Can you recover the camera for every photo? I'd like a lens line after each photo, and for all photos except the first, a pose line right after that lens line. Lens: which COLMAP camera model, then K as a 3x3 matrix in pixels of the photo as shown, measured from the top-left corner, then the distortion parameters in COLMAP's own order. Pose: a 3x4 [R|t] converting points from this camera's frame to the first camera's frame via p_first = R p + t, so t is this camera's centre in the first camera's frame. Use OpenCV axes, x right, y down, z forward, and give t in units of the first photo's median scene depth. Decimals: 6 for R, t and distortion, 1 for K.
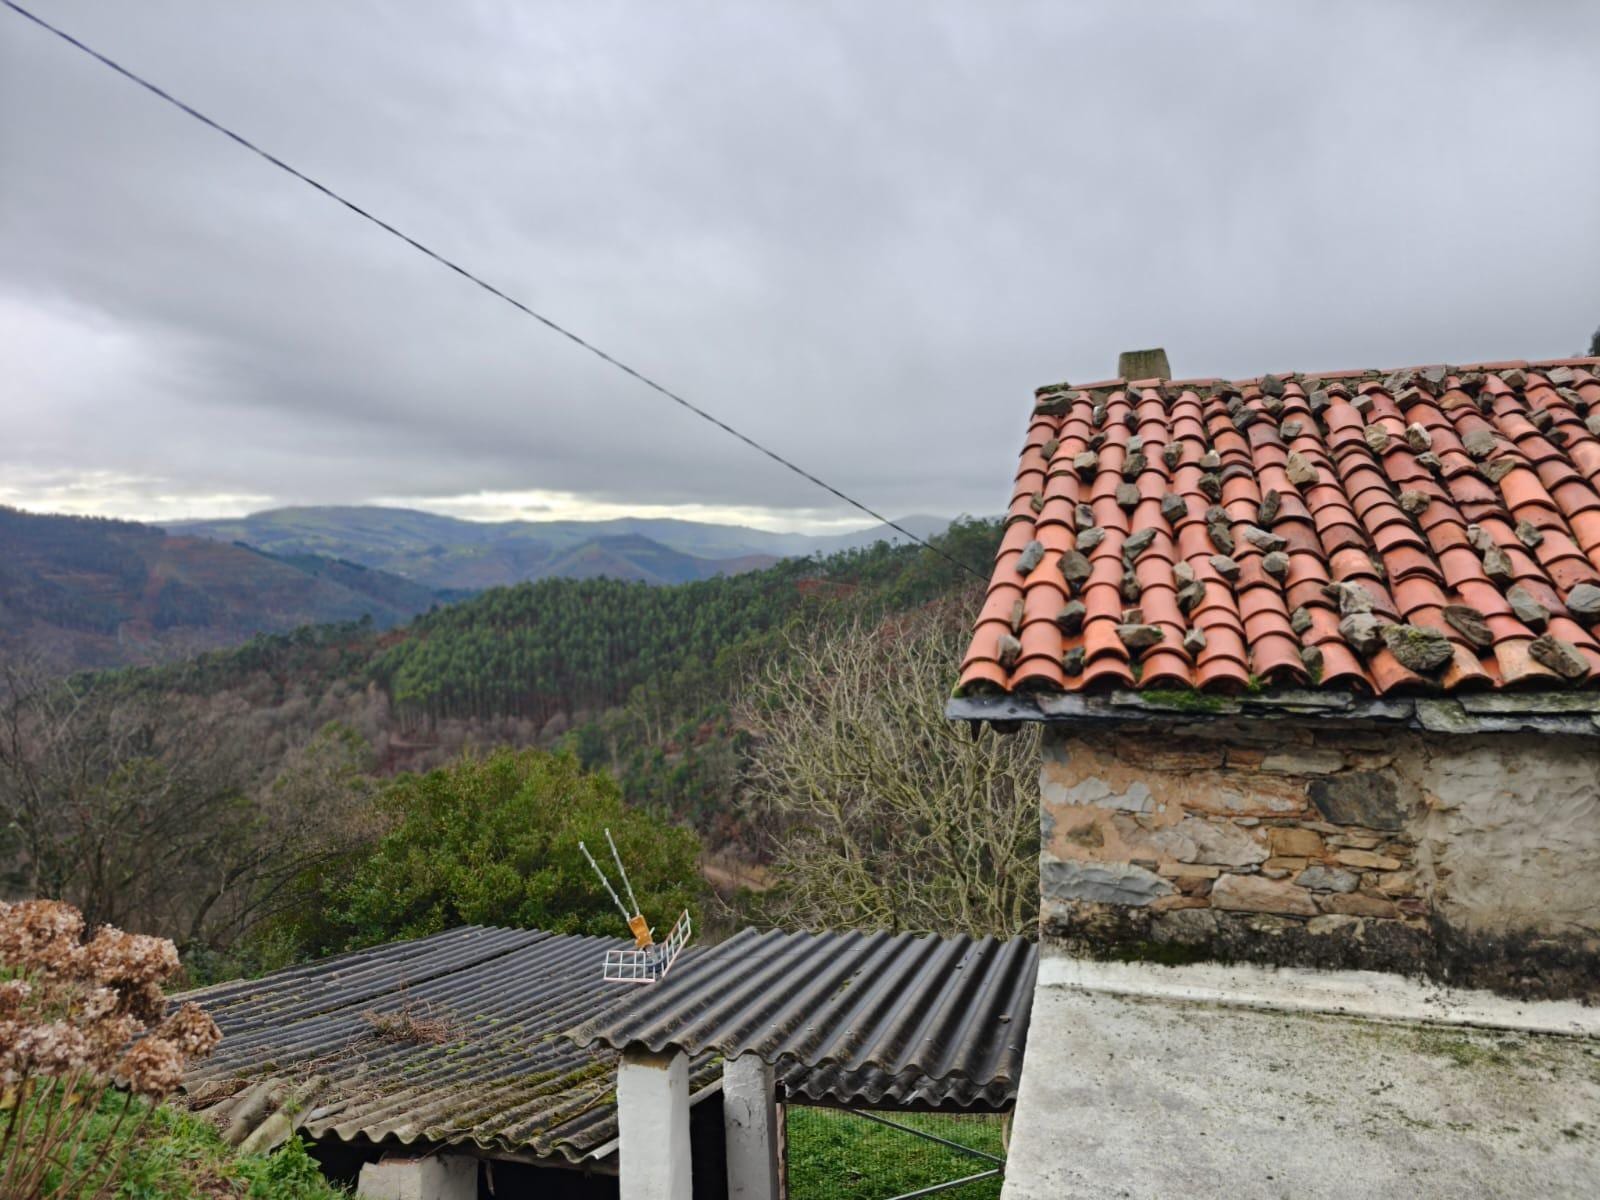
lens RADIAL K [[1091.3, 0, 787.8], [0, 1091.3, 585.8], [0, 0, 1]] dist [0.047598, -0.056326]
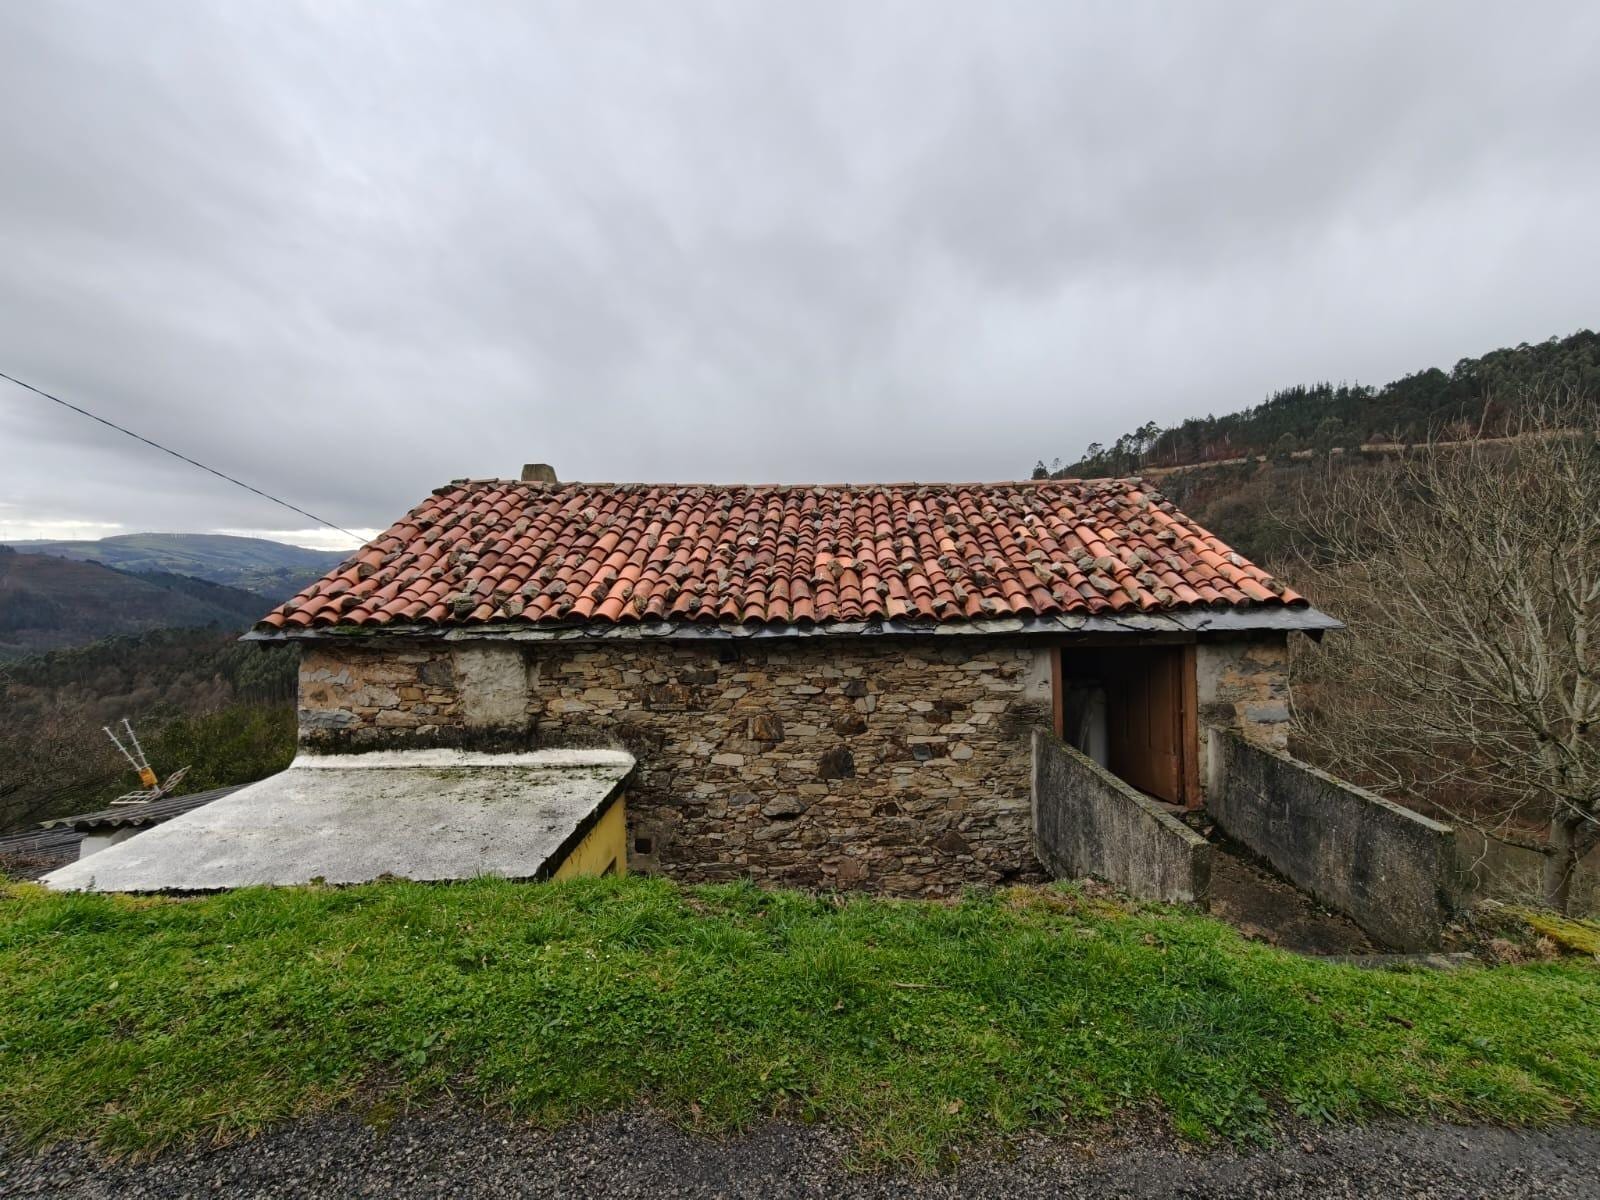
lens RADIAL K [[717.9, 0, 801.3], [0, 717.9, 601.9], [0, 0, 1]] dist [0.002585, -0.001282]
pose [[0.950231, 0.013944, 0.311233, 0.675983], [-0.012975, 0.999902, -0.005186, 0.040222], [-0.311275, 0.000889, 0.950320, -0.558144]]
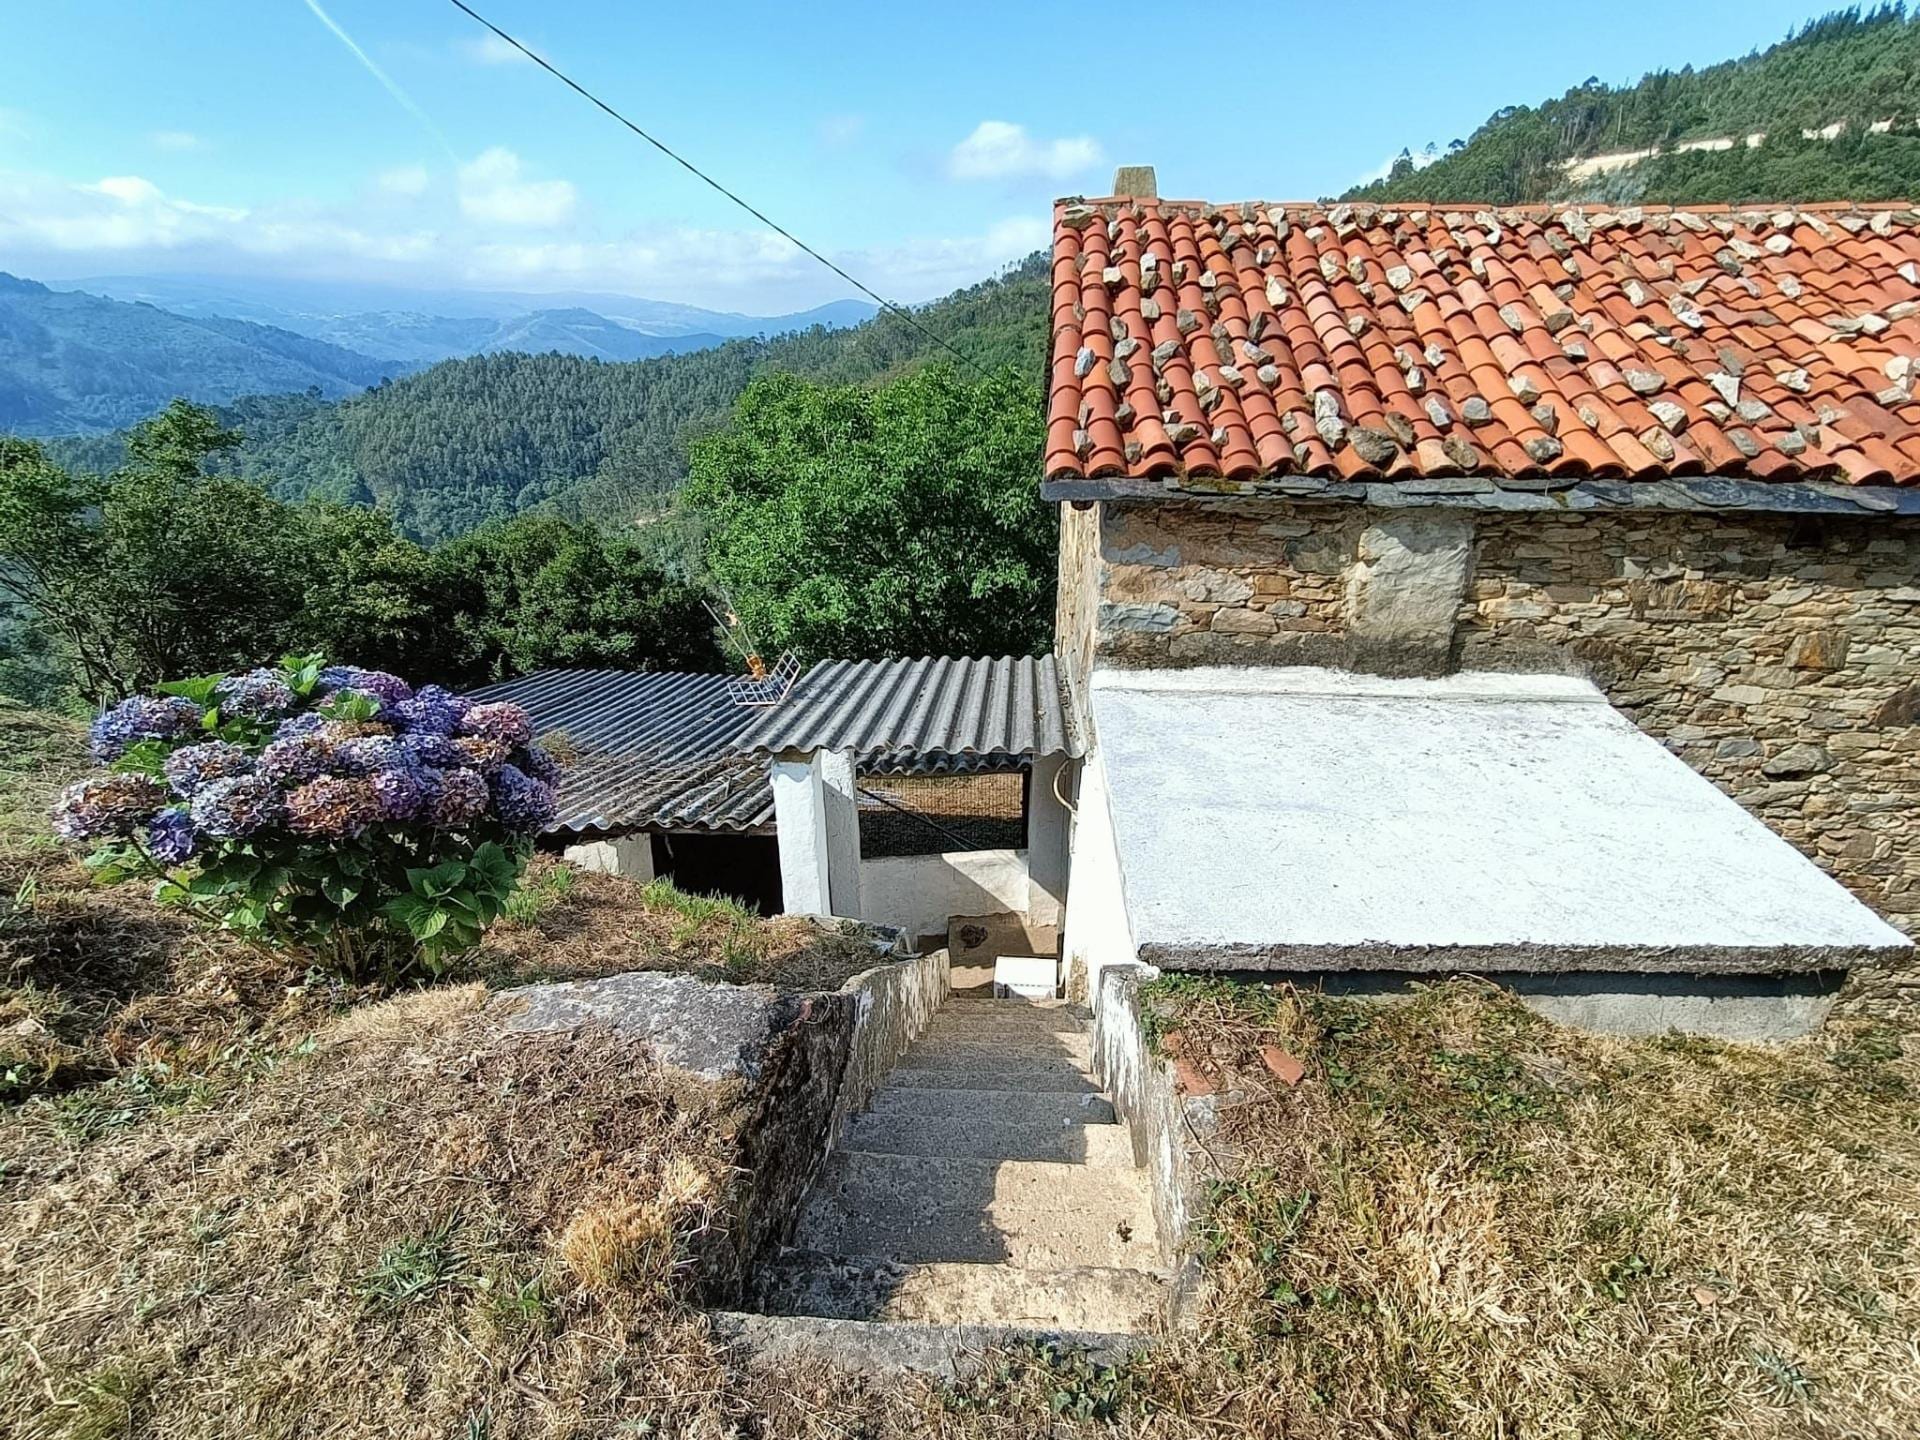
lens RADIAL K [[880.2, 0, 969.2], [0, 880.2, 722.6], [0, 0, 1]] dist [-0.001438, 0.000118]
pose [[0.969490, -0.070066, 0.234905, -0.188463], [-0.022763, 0.928407, 0.370867, -0.017493], [-0.244073, -0.364899, 0.898486, -0.011204]]
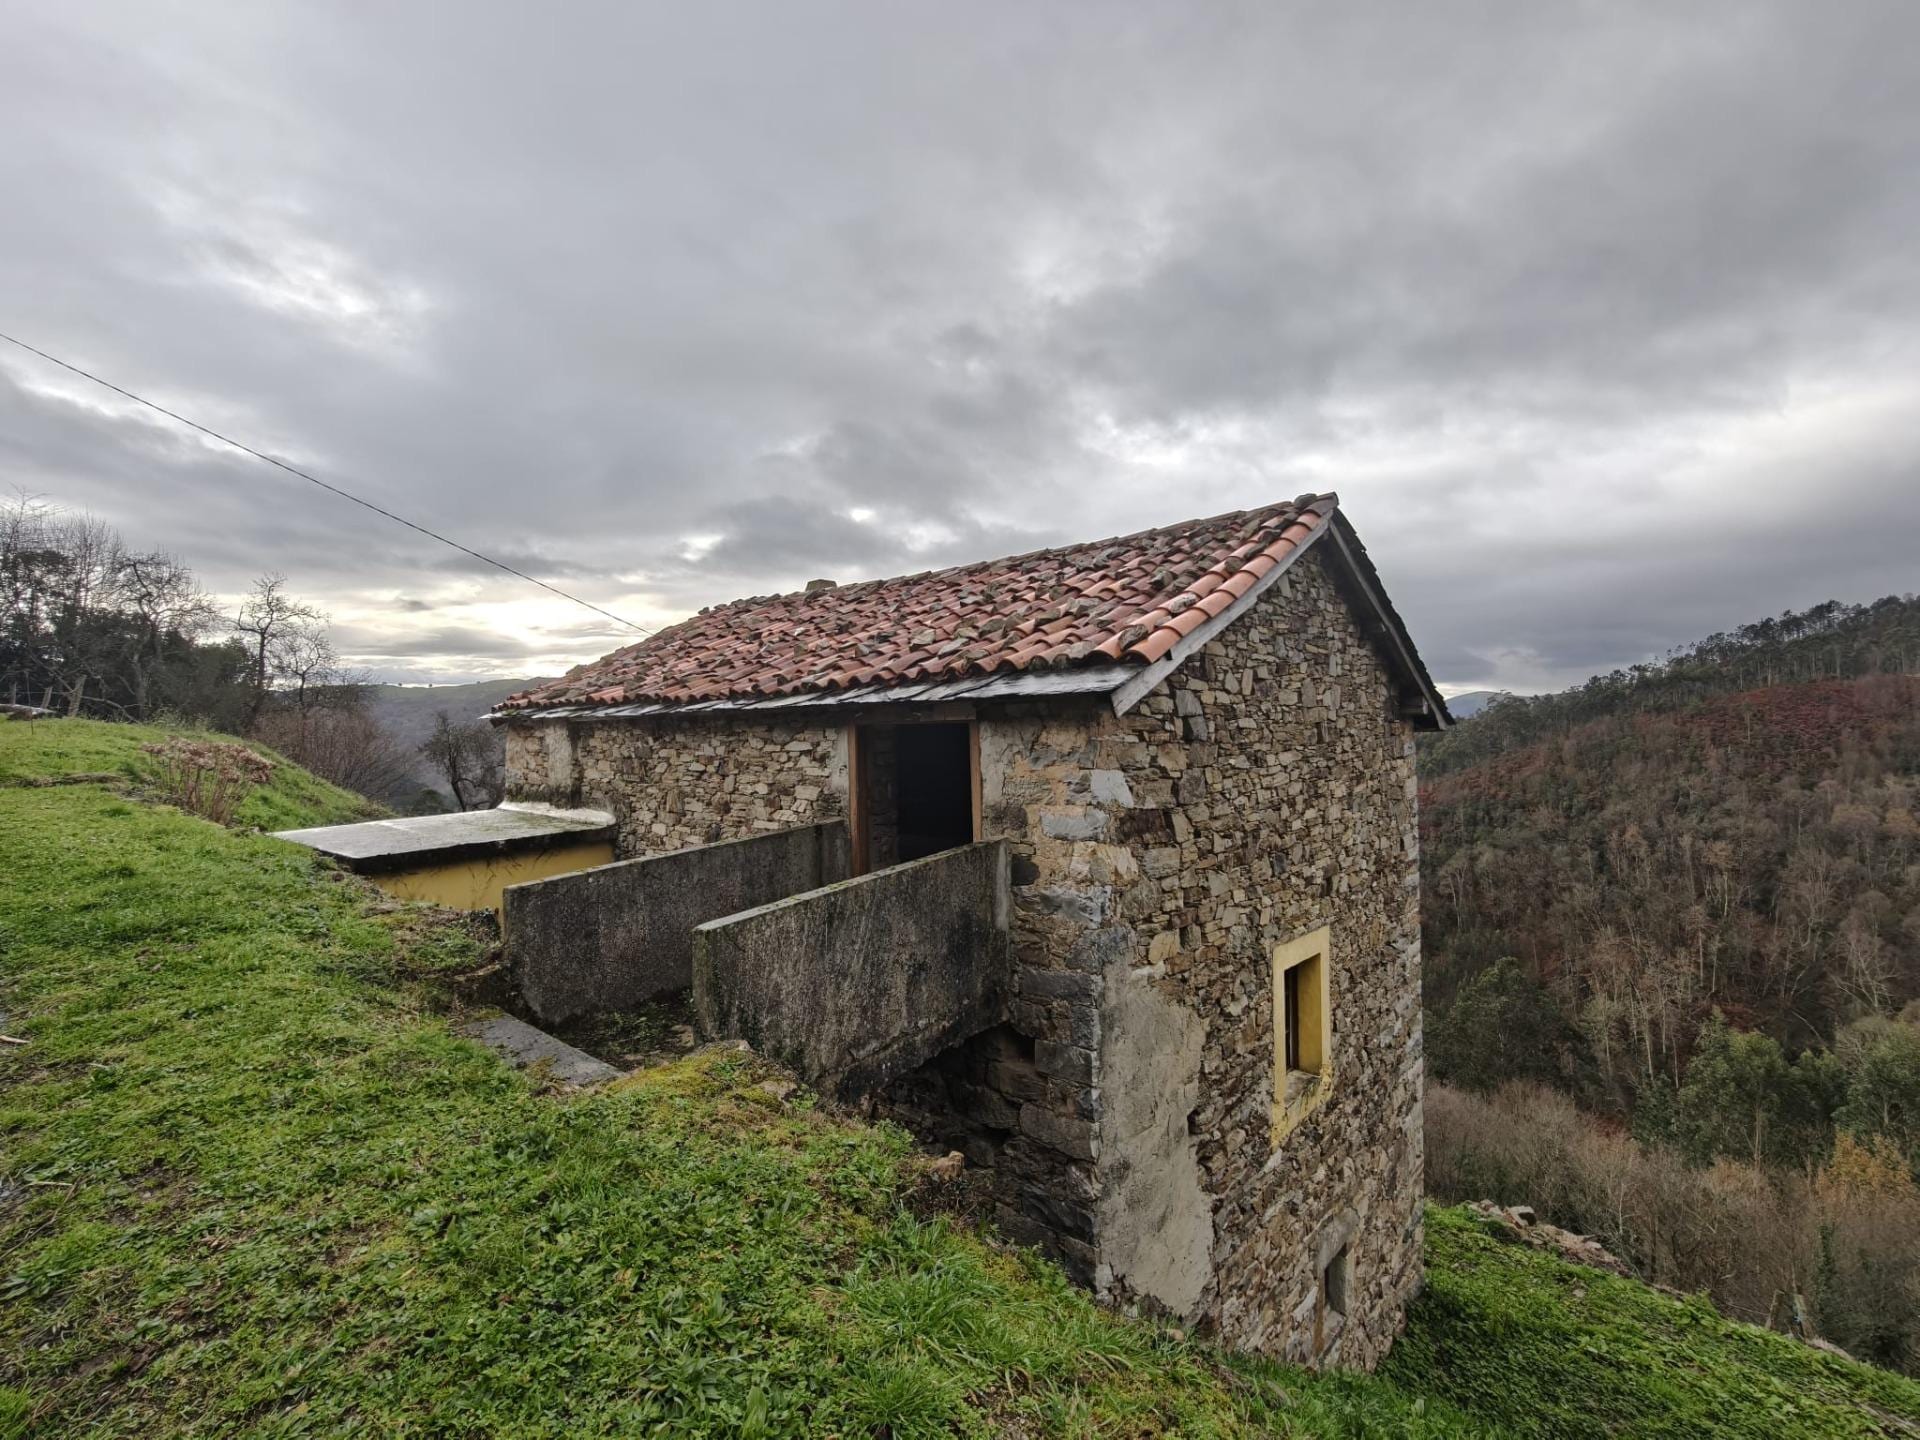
lens RADIAL K [[861.5, 0, 961.5], [0, 861.5, 722.3], [0, 0, 1]] dist [0.002585, -0.001282]
pose [[0.910085, 0.022324, -0.413820, 2.201001], [-0.034153, 0.999192, -0.021209, 0.126791], [0.413012, 0.033435, 0.910112, -0.580389]]
